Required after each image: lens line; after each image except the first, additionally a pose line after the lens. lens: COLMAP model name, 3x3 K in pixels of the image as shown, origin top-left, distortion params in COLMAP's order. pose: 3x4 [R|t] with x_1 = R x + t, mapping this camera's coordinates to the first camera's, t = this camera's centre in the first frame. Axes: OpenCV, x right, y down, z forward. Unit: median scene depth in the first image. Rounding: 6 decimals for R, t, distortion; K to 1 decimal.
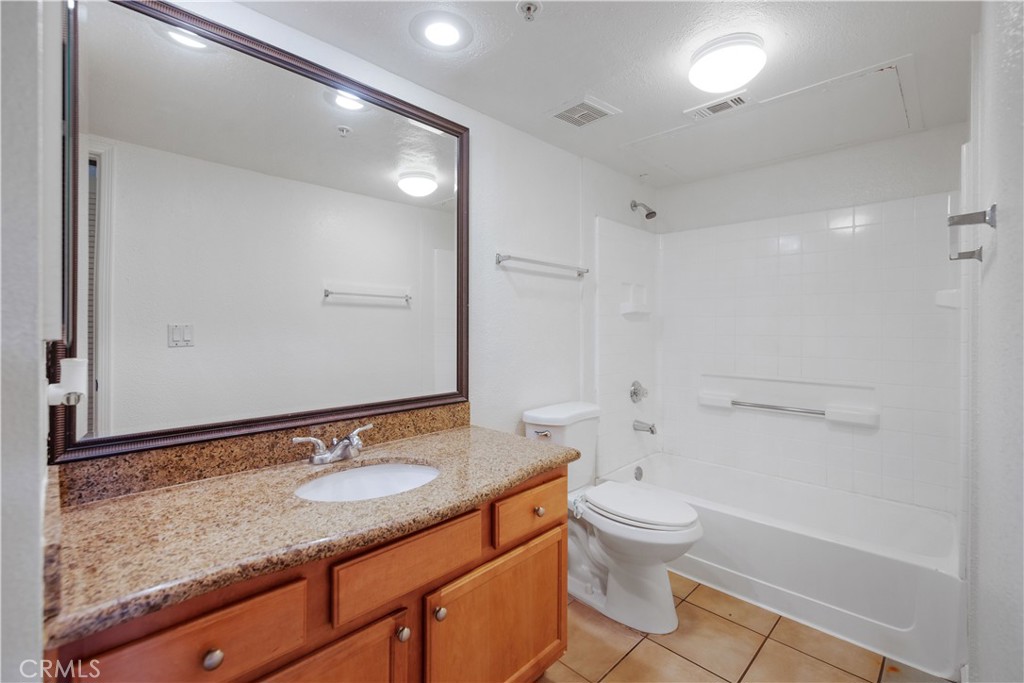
lens RADIAL K [[449.0, 0, 513.6], [0, 449.0, 325.4], [0, 0, 1]] dist [-0.013177, -0.000257]
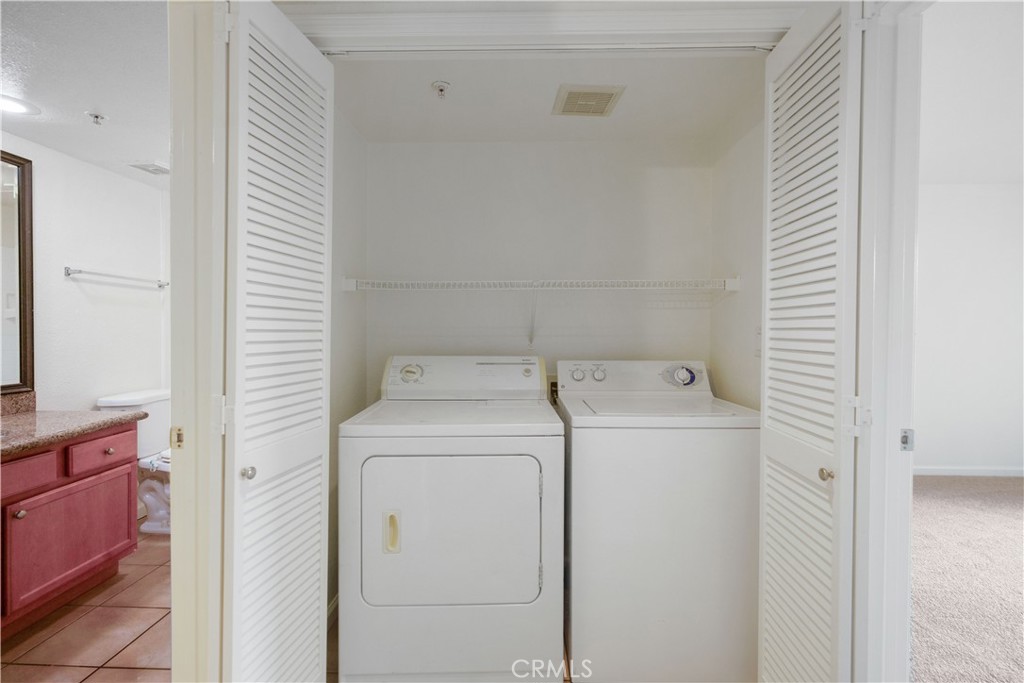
lens RADIAL K [[452.6, 0, 514.7], [0, 452.6, 334.2], [0, 0, 1]] dist [0.002075, 0.000382]
pose [[0.729354, -0.006481, 0.684106, 0.008666], [-0.001932, 0.999932, 0.011533, 0.001868], [-0.684134, -0.009734, 0.729292, -0.924704]]
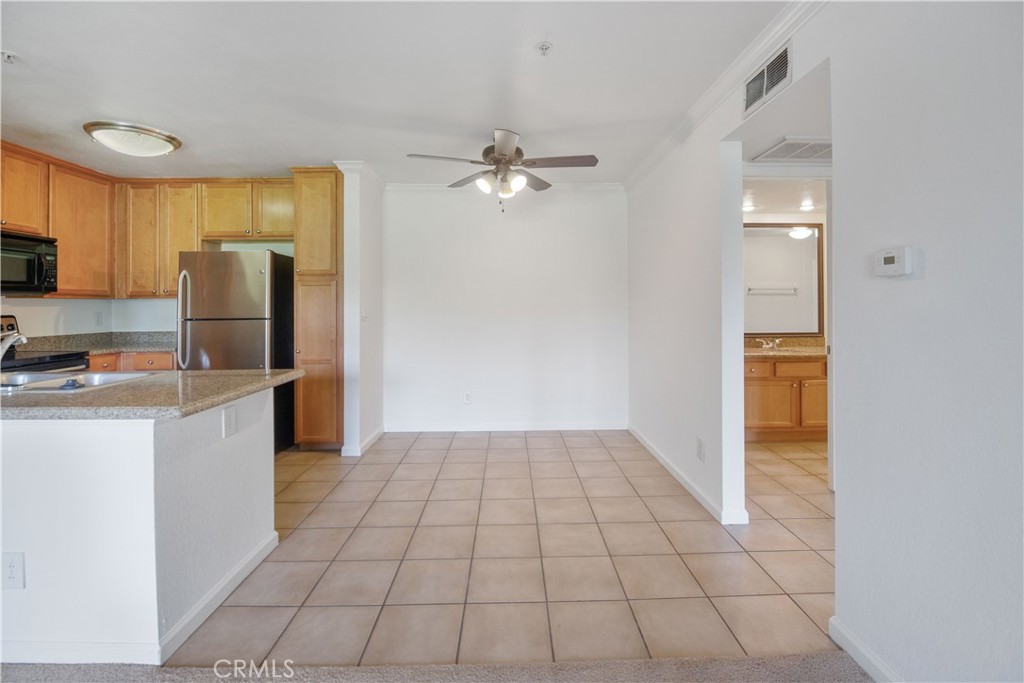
lens RADIAL K [[462.7, 0, 514.0], [0, 462.7, 302.5], [0, 0, 1]] dist [-0.000371, -0.000188]
pose [[0.709451, -0.010581, -0.704675, 0.575499], [0.009602, 0.999940, -0.005347, -0.021204], [0.704689, -0.002973, 0.709510, -2.371503]]
